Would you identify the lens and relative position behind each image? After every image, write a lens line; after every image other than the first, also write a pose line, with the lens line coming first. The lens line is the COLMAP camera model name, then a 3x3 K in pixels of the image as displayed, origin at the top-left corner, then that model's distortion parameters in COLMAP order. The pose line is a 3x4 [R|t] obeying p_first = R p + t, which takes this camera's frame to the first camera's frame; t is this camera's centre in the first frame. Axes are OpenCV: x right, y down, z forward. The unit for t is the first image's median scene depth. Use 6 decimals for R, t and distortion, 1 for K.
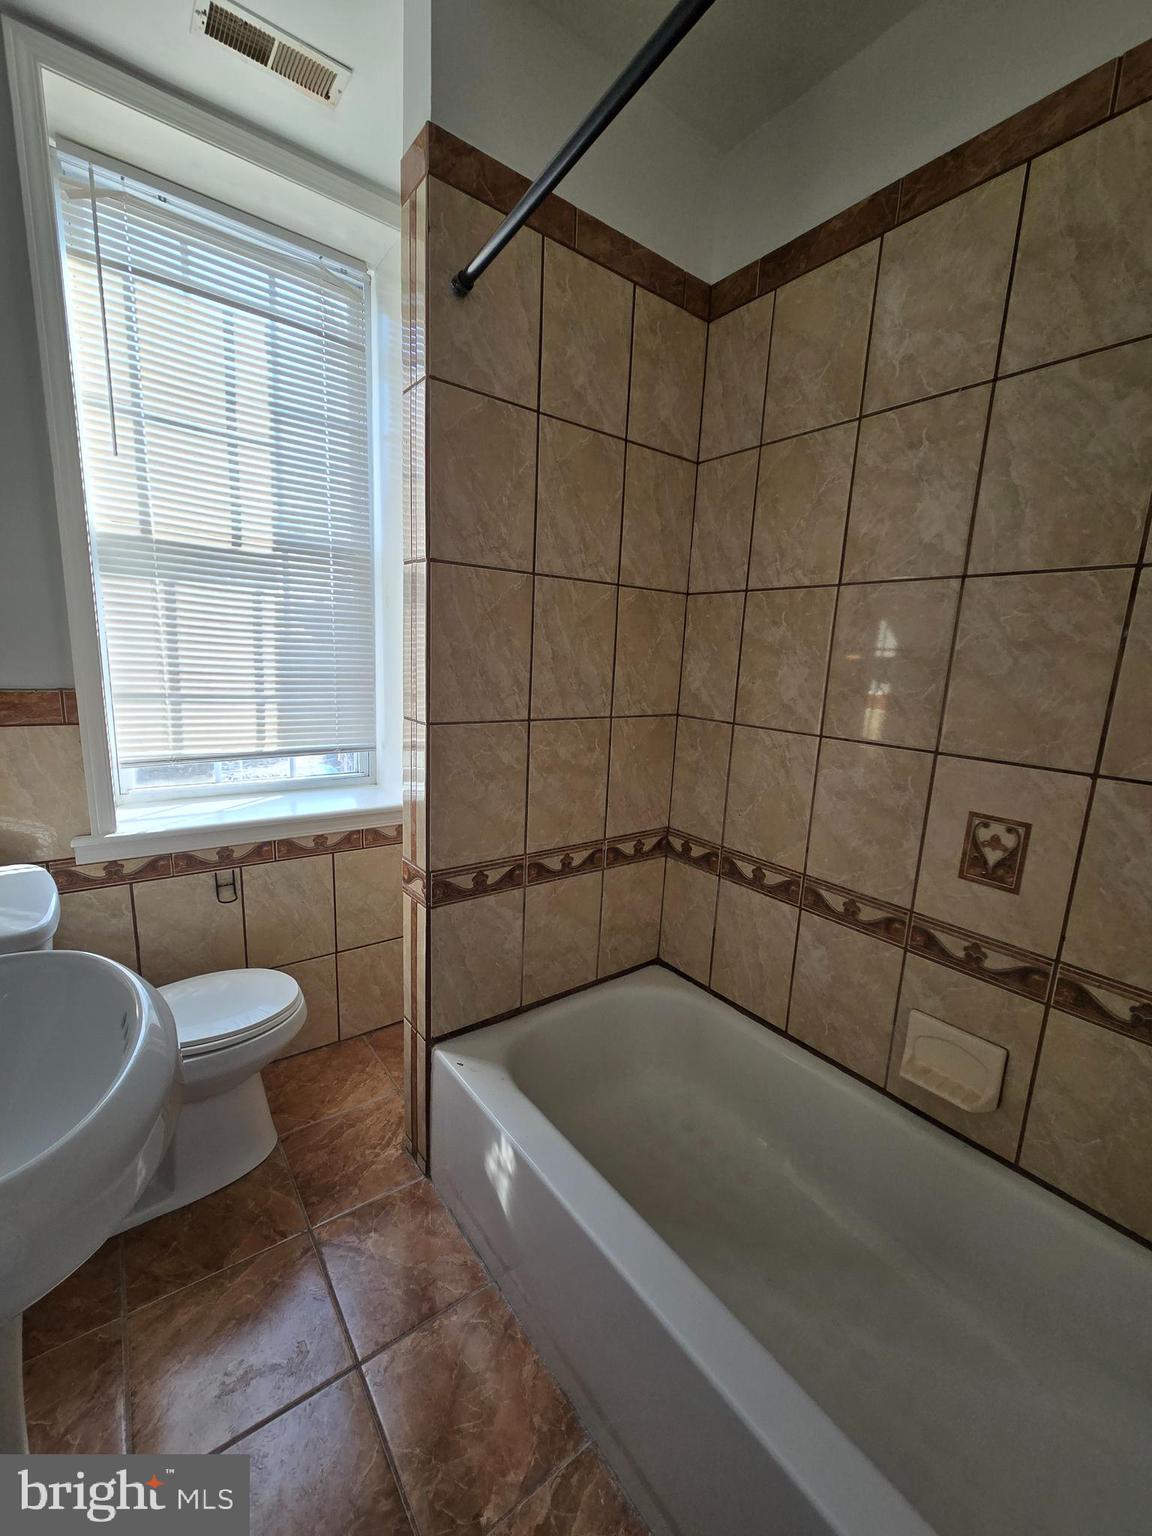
lens RADIAL K [[630.2, 0, 576.9], [0, 630.2, 773.4], [0, 0, 1]] dist [0.004622, 0.000091]
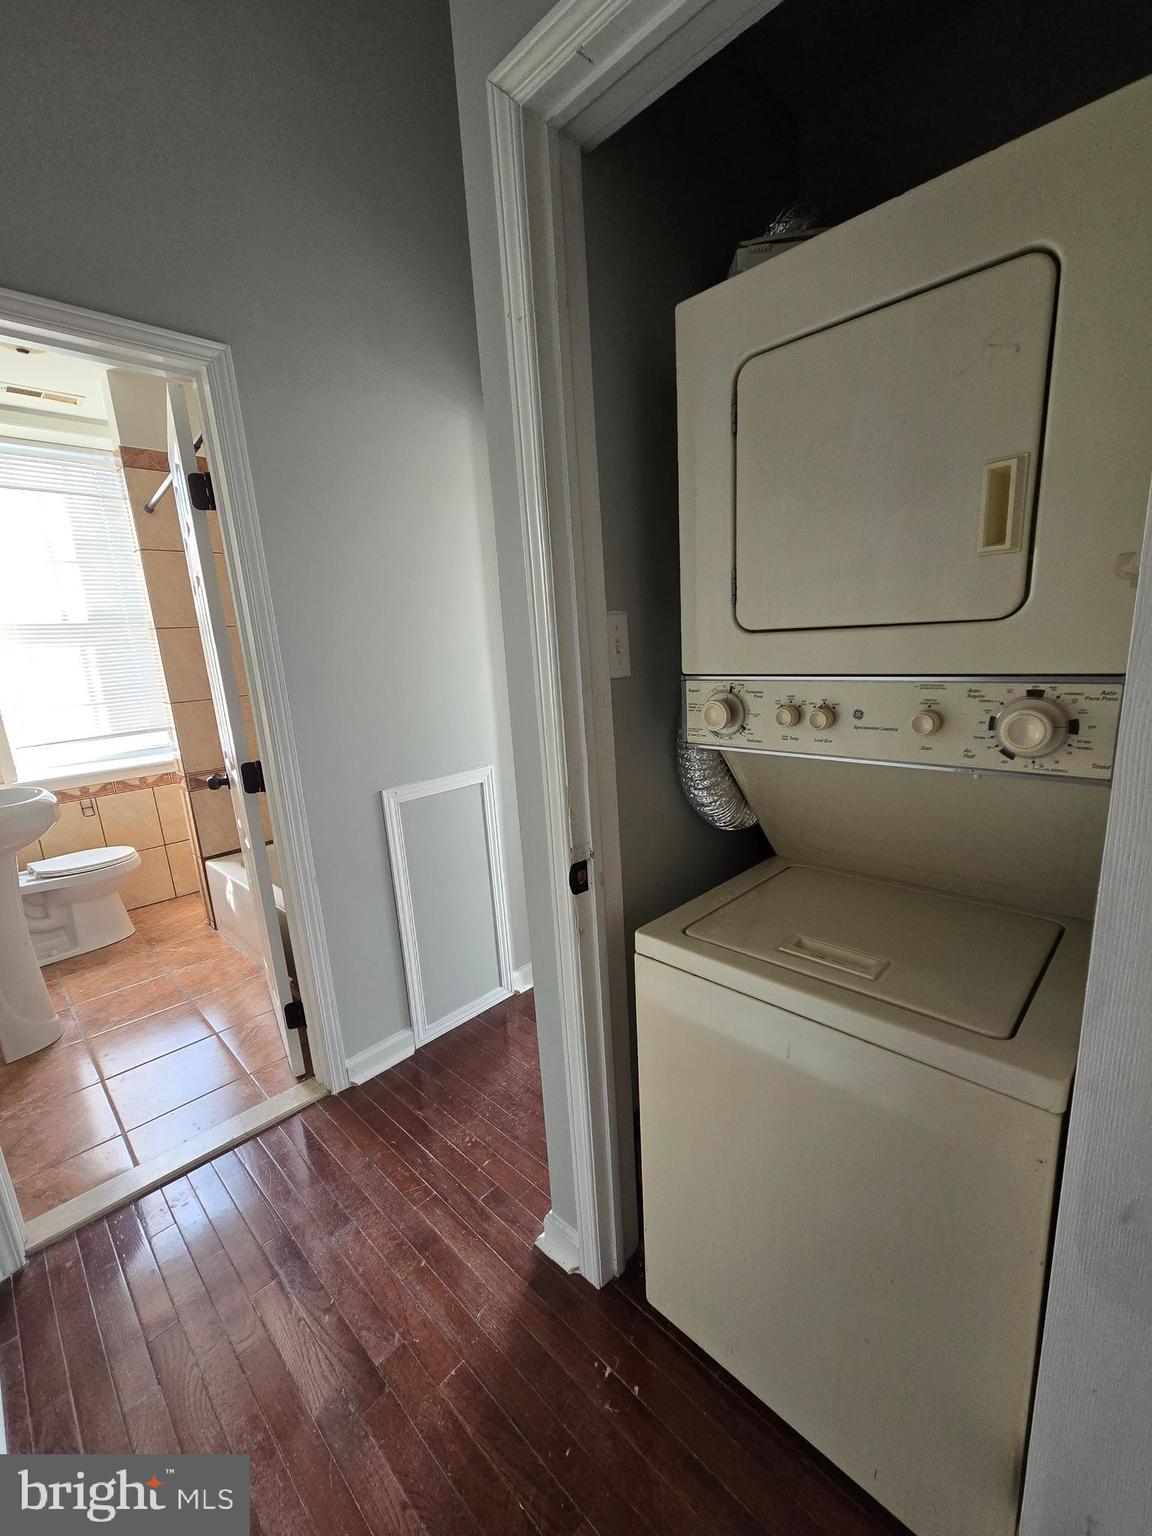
lens RADIAL K [[630.2, 0, 577.1], [0, 630.2, 772.5], [0, 0, 1]] dist [0.004622, 0.000091]
pose [[0.983655, -0.132607, 0.121814, 0.622621], [0.129615, 0.991041, 0.032198, 0.197981], [-0.124992, -0.015883, 0.992031, -0.981756]]
